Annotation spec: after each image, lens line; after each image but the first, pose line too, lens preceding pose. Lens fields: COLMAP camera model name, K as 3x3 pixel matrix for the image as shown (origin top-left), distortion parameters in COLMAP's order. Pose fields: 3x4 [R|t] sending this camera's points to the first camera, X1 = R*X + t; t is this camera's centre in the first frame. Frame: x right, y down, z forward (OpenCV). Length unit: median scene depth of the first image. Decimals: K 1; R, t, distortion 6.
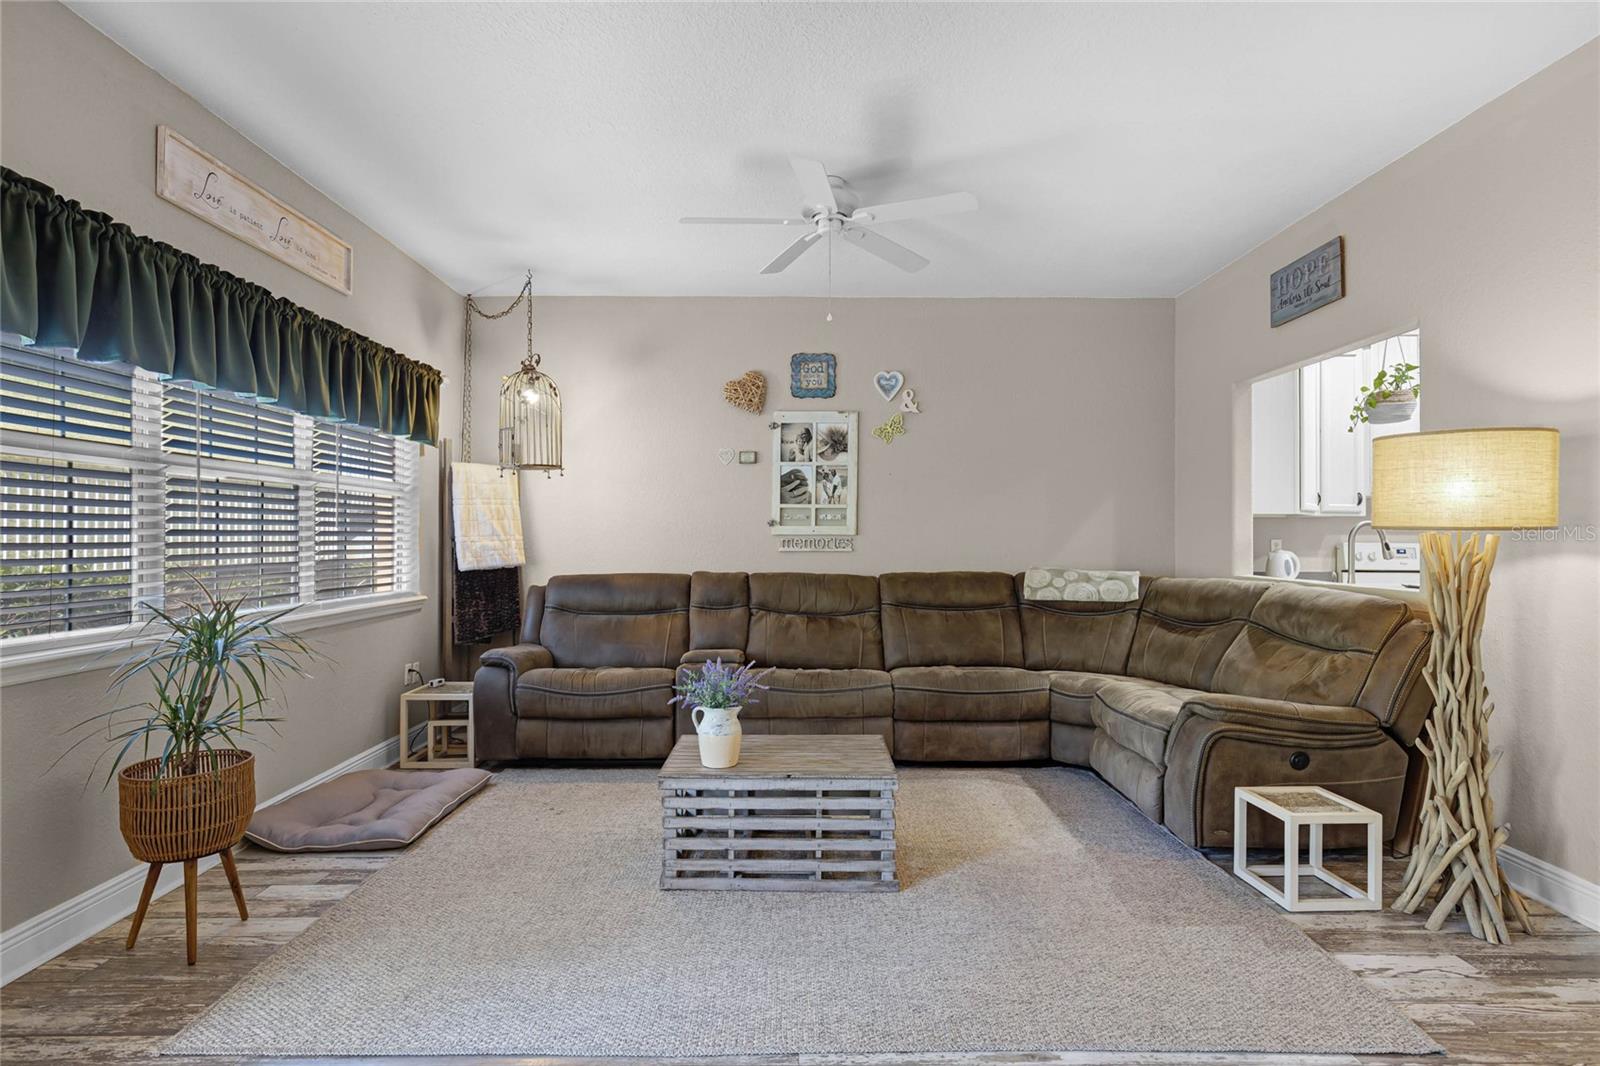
lens RADIAL K [[822.2, 0, 801.8], [0, 822.2, 531.5], [0, 0, 1]] dist [0.000236, -0.000709]
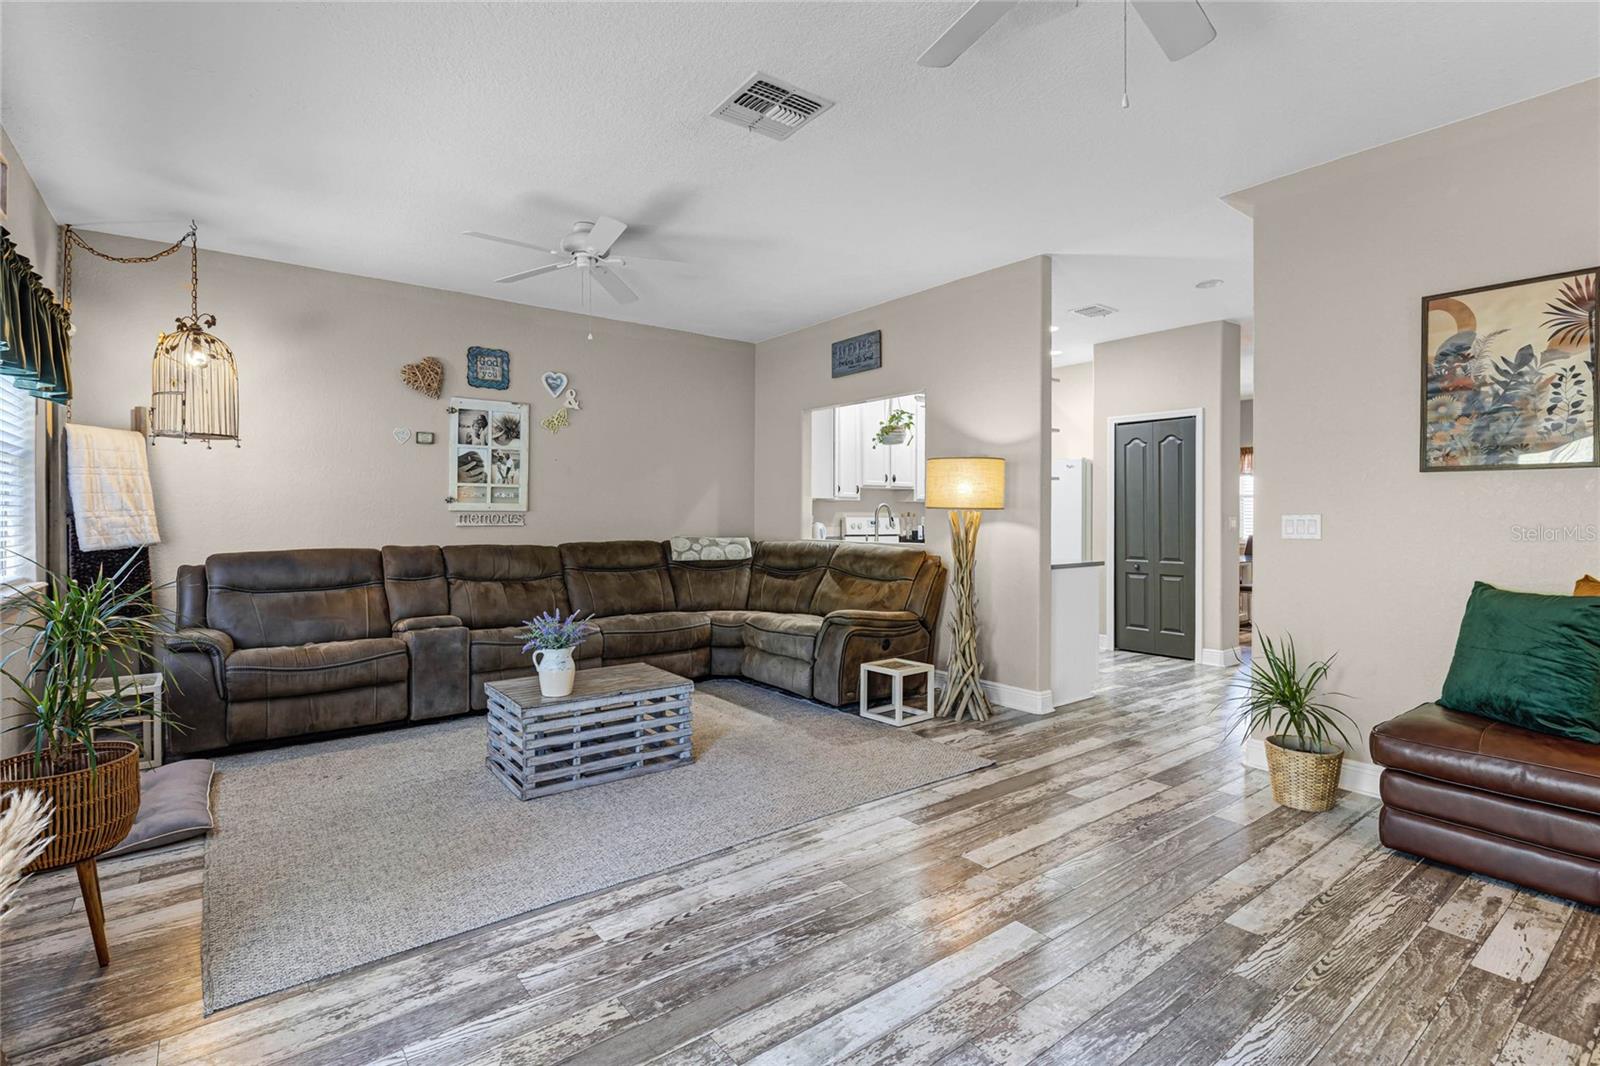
lens RADIAL K [[753.7, 0, 796.5], [0, 753.7, 517.3], [0, 0, 1]] dist [0.000491, -0.000688]
pose [[0.793526, -0.001603, 0.608534, -0.355680], [-0.005019, 0.999945, 0.009179, 0.001646], [-0.608516, -0.010338, 0.793475, -0.087899]]
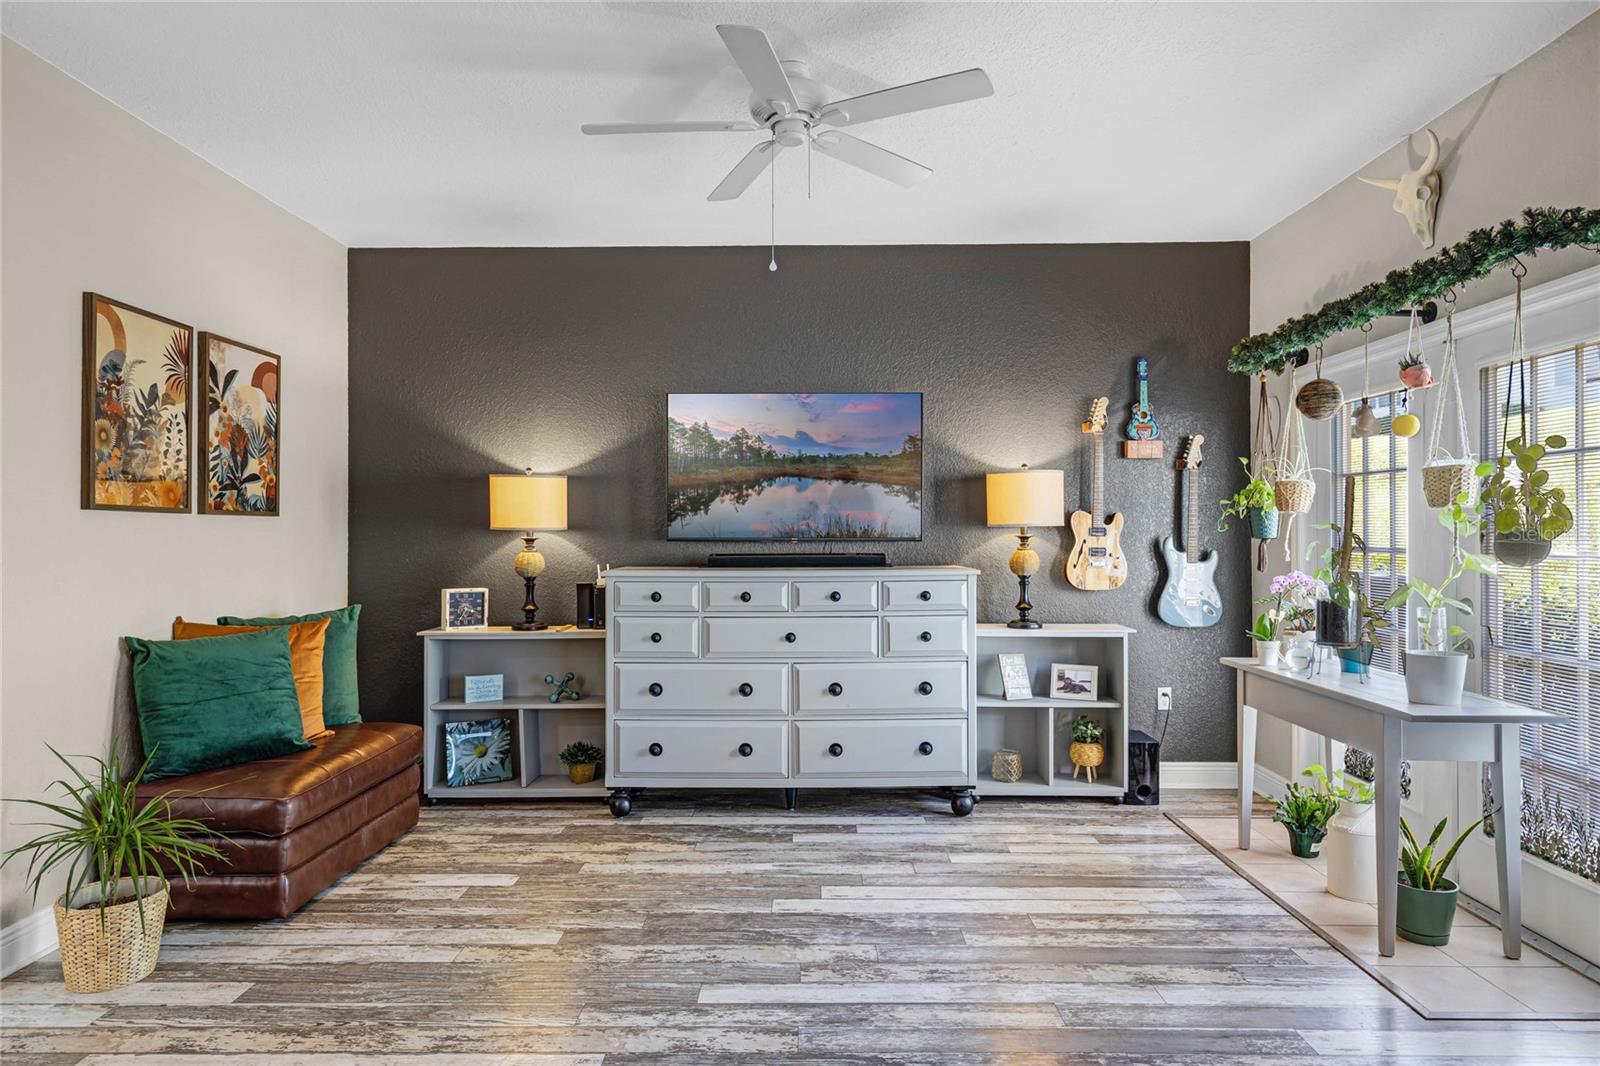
lens RADIAL K [[949.8, 0, 793.5], [0, 949.8, 526.4], [0, 0, 1]] dist [0.006173, -0.004140]
pose [[-0.999827, 0.002983, 0.018355, 0.011989], [0.002709, 0.999885, -0.014909, -0.012834], [-0.018397, -0.014857, -0.999720, 0.857654]]
